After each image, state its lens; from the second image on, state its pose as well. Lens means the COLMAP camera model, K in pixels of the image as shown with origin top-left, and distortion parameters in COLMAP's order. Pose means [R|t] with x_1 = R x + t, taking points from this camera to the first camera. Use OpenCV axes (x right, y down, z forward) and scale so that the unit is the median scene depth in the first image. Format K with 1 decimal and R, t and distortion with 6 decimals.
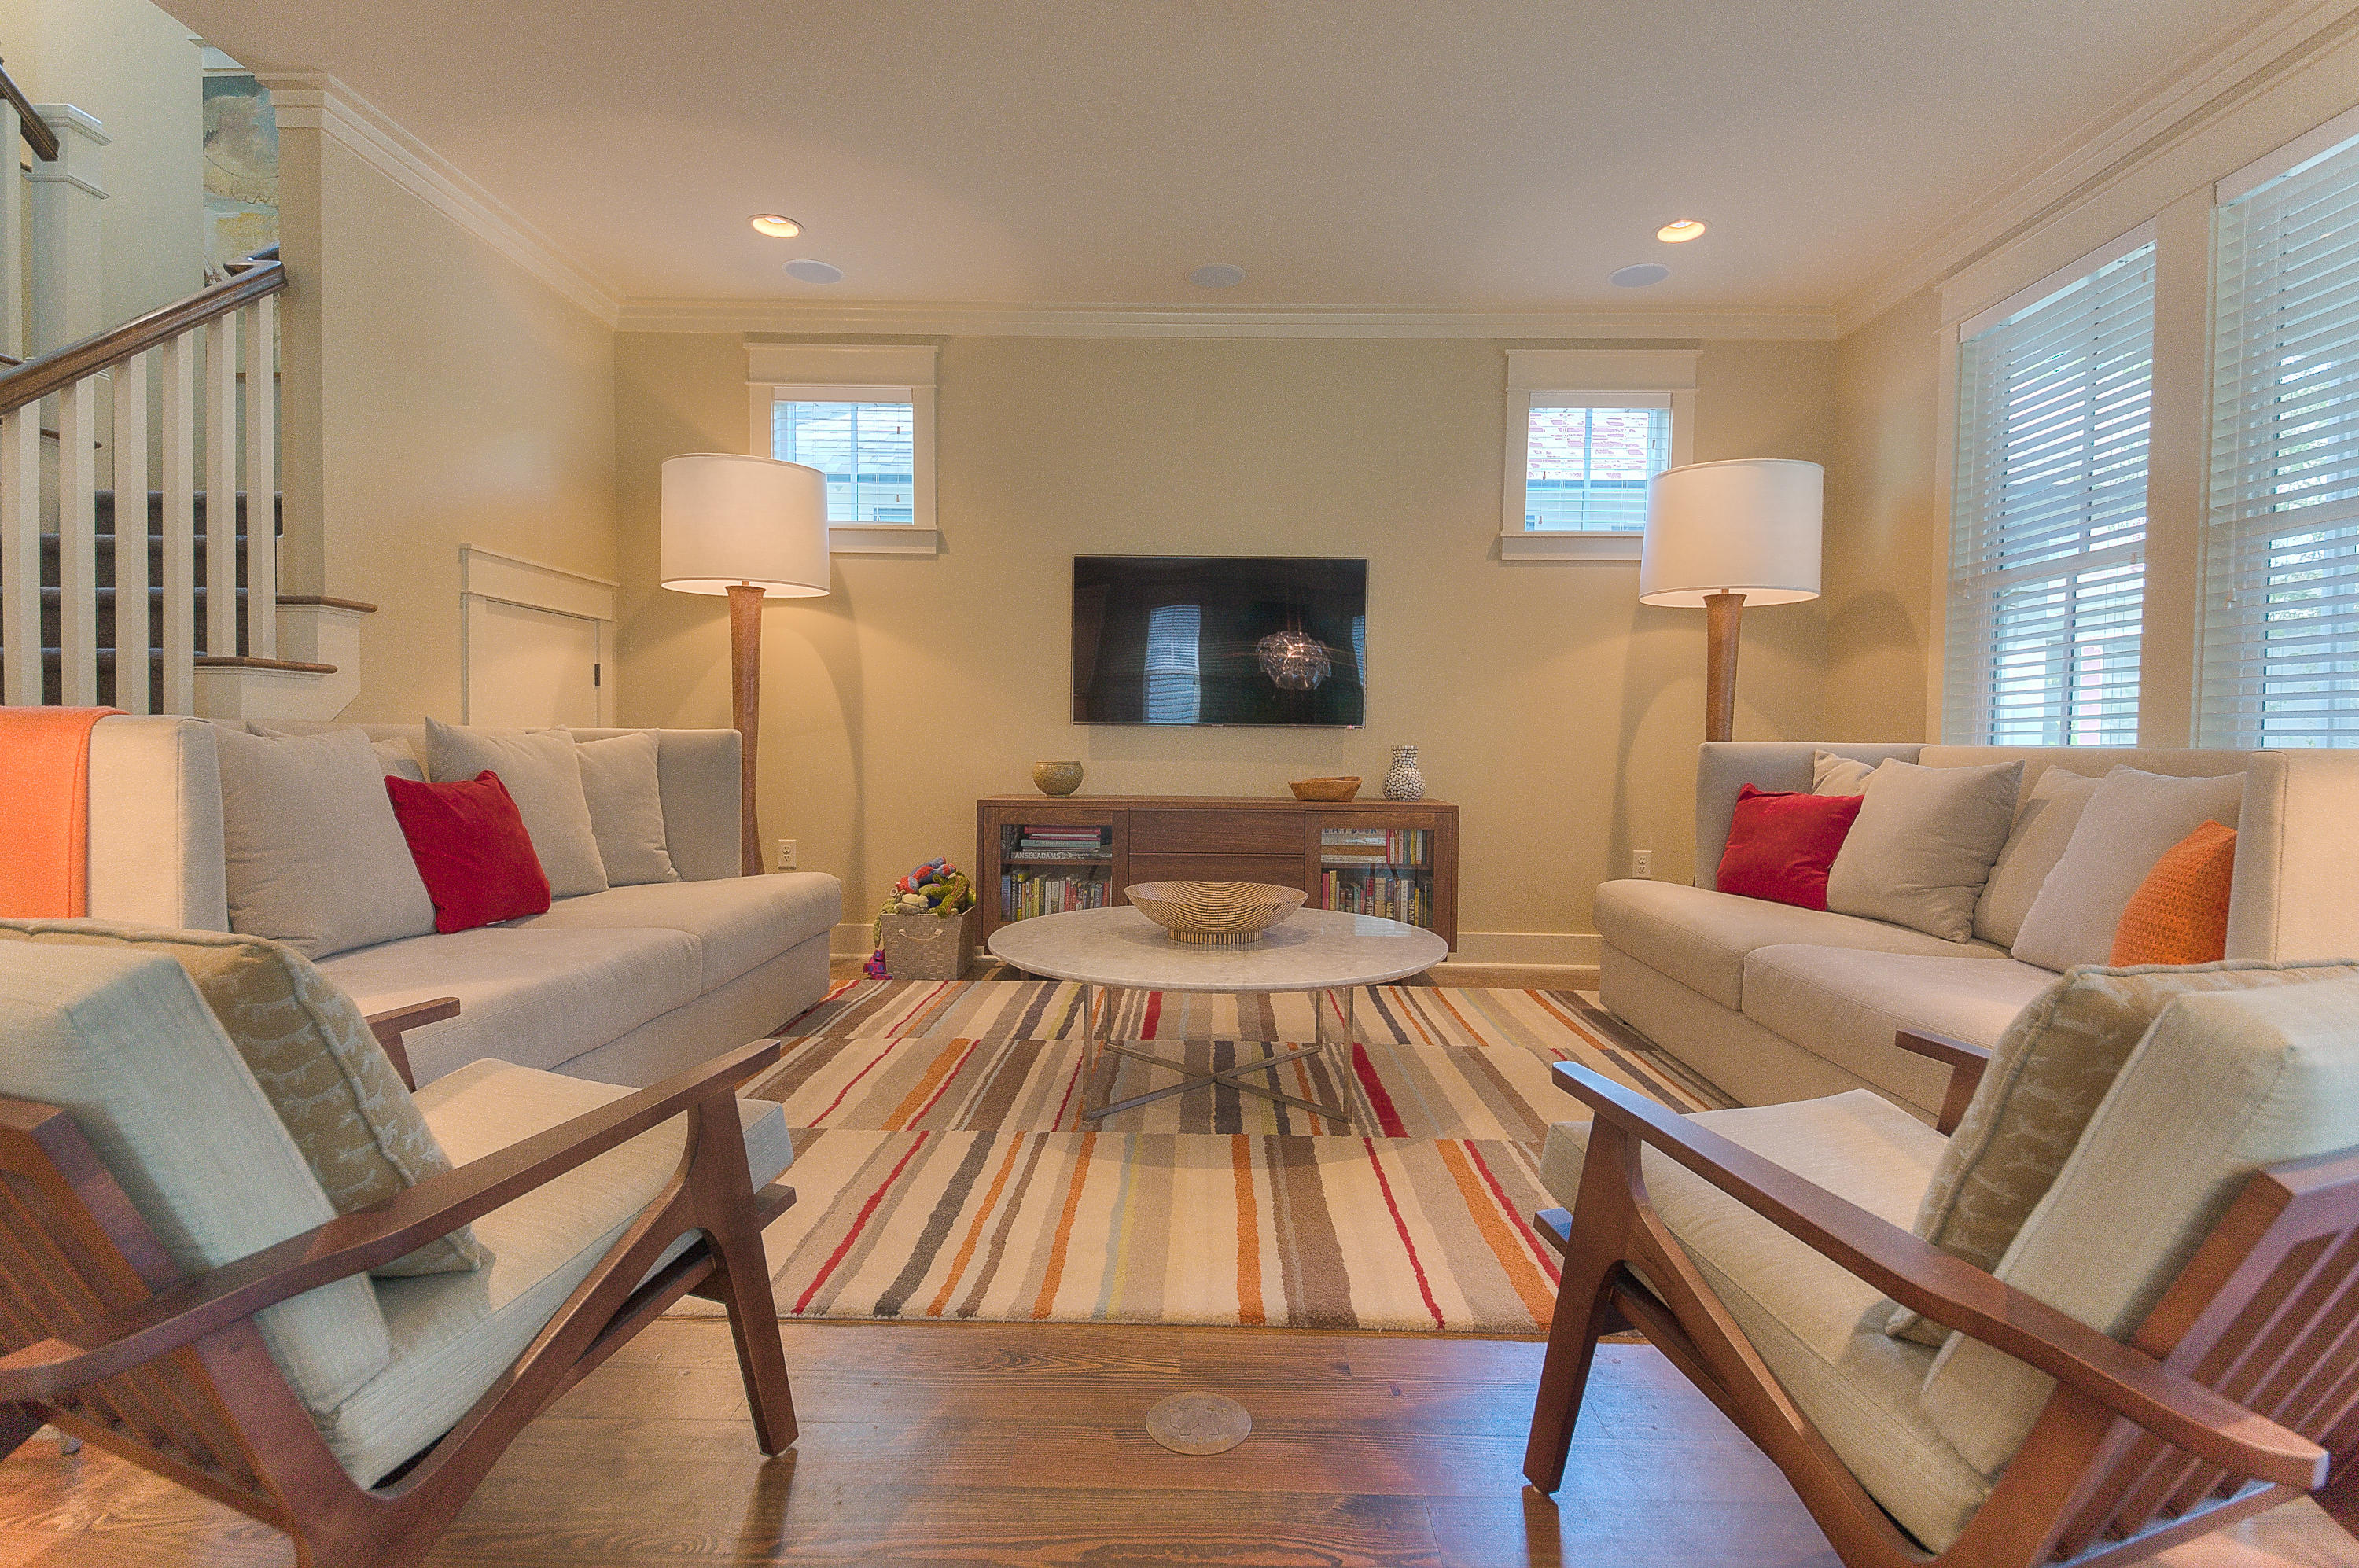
lens RADIAL K [[1124.9, 0, 1188.5], [0, 1124.9, 767.5], [0, 0, 1]] dist [0.003370, -0.000657]
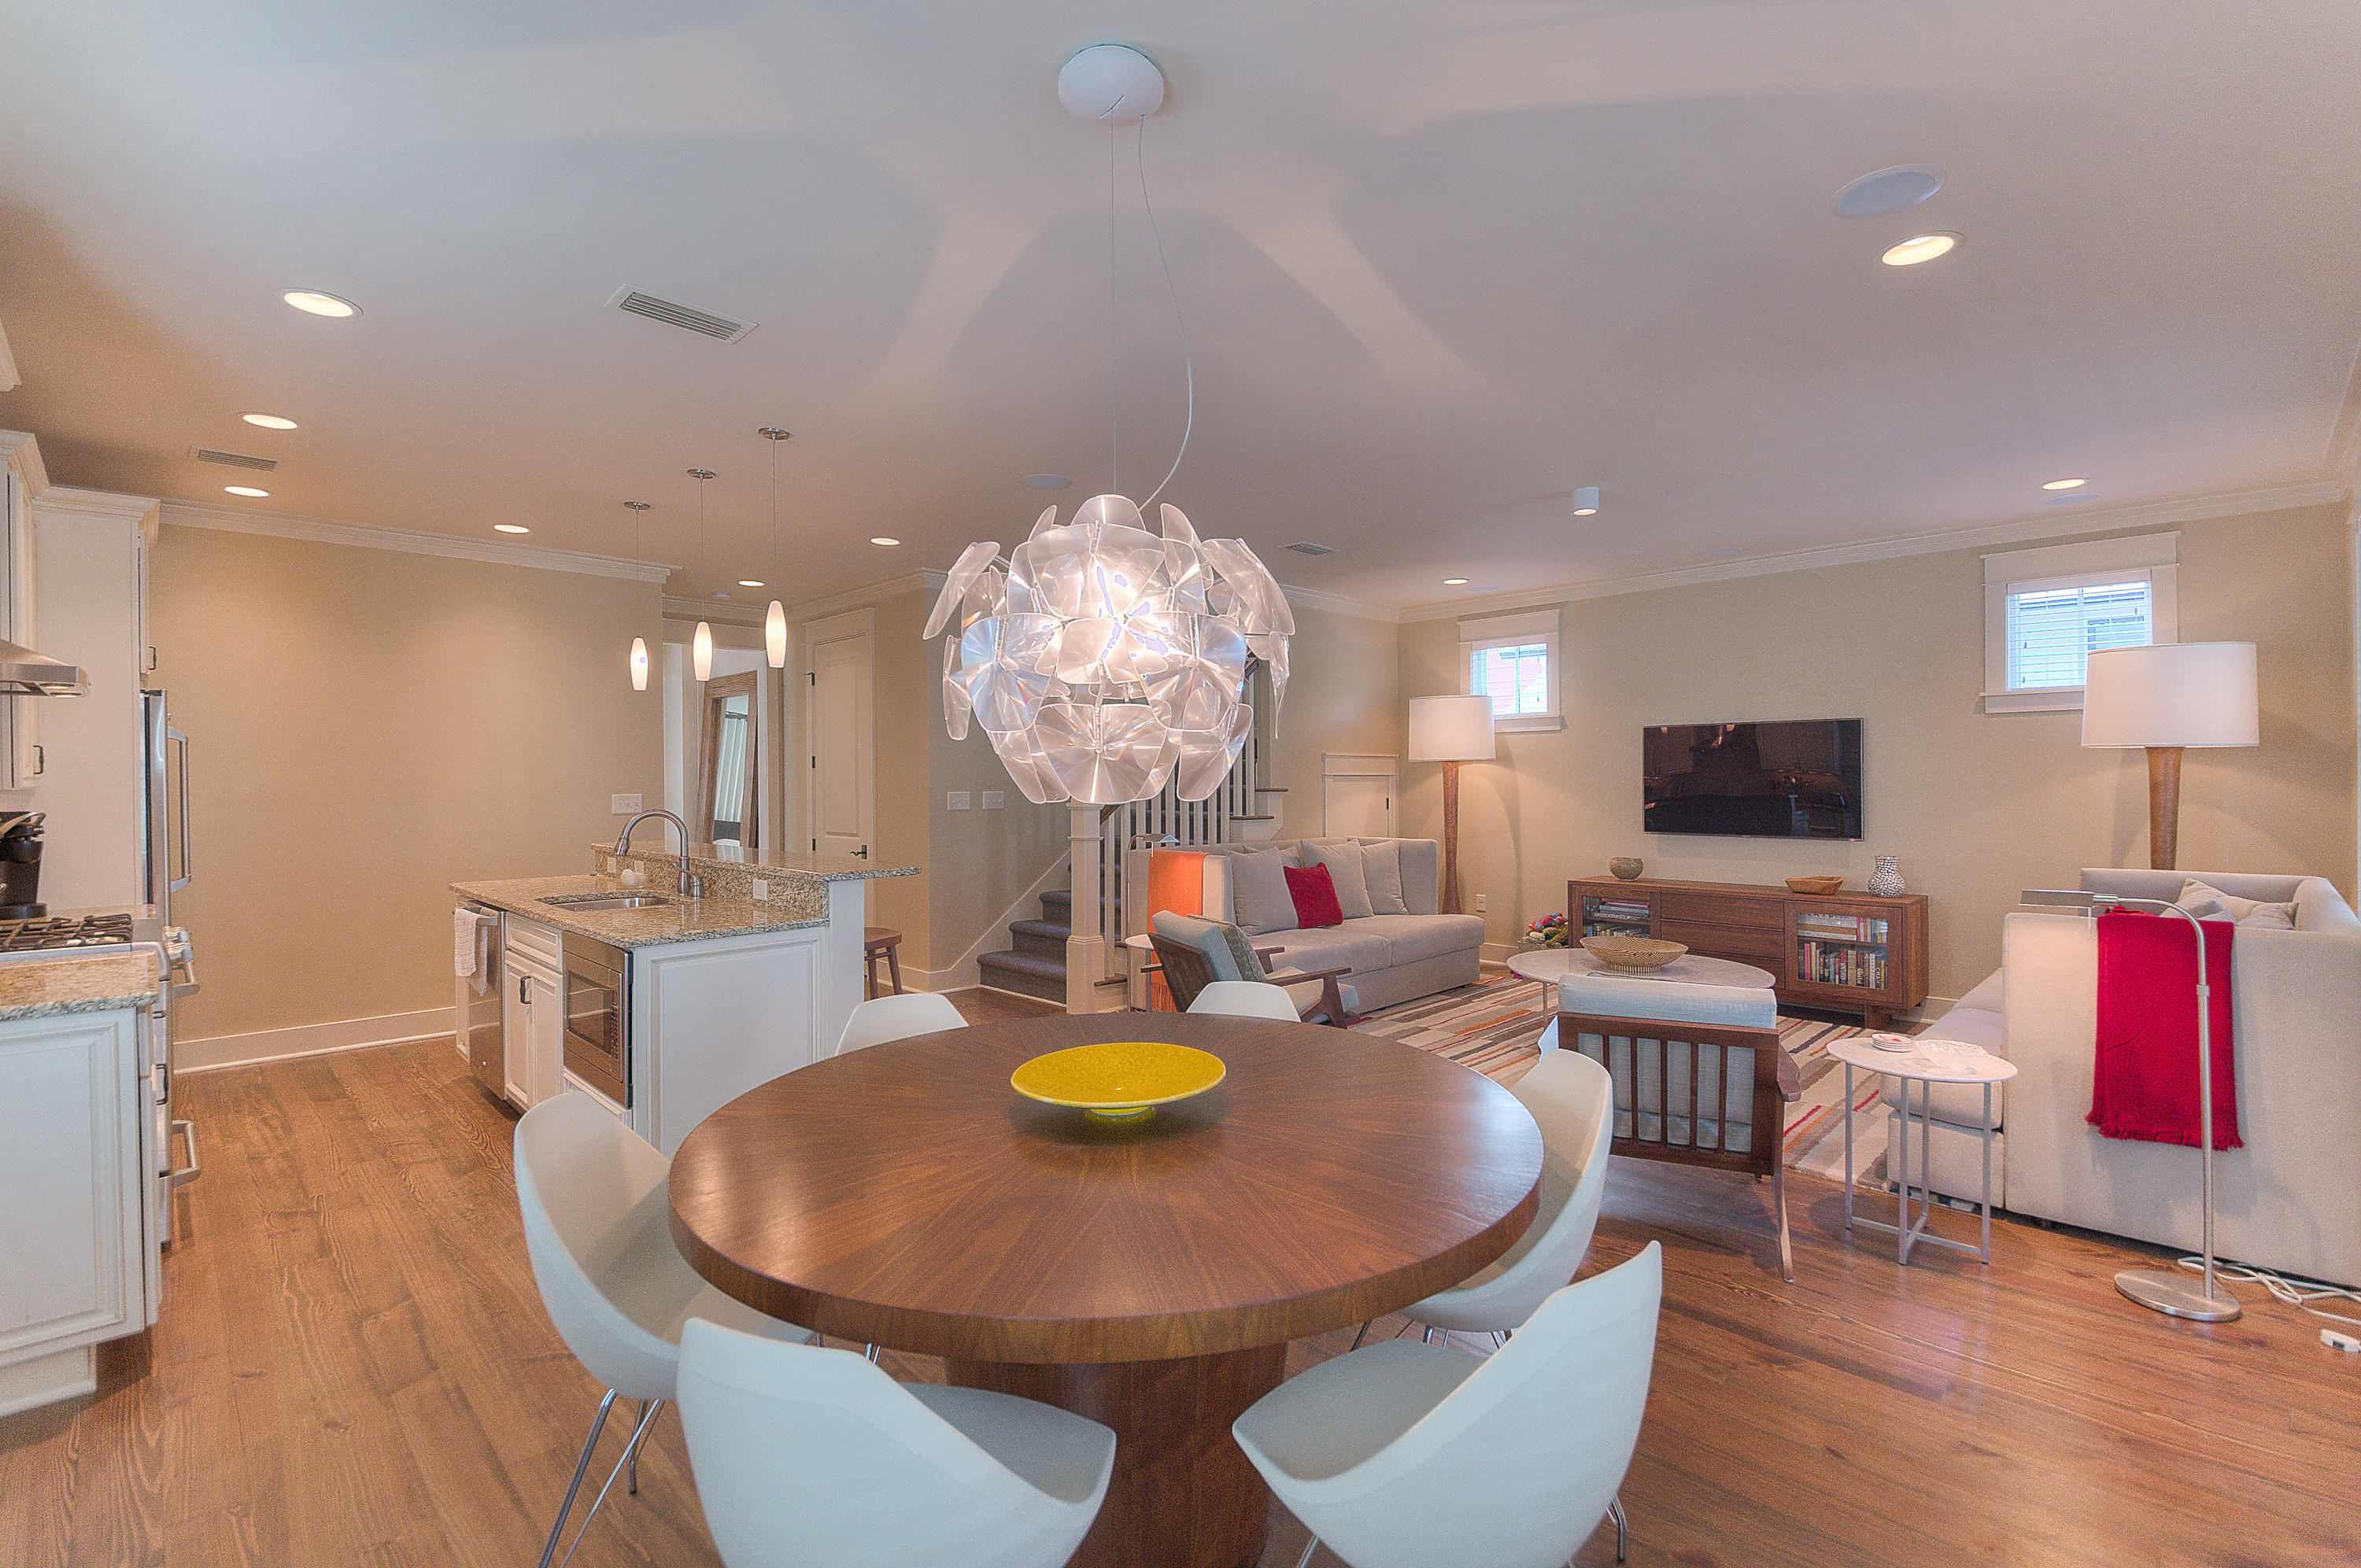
lens RADIAL K [[1052.8, 0, 1184.0], [0, 1052.8, 780.9], [0, 0, 1]] dist [0.004399, -0.000738]
pose [[0.711671, -0.011228, -0.702423, 0.521070], [-0.005507, 0.999752, -0.021559, -0.084490], [0.702492, 0.019211, 0.711433, -0.559844]]
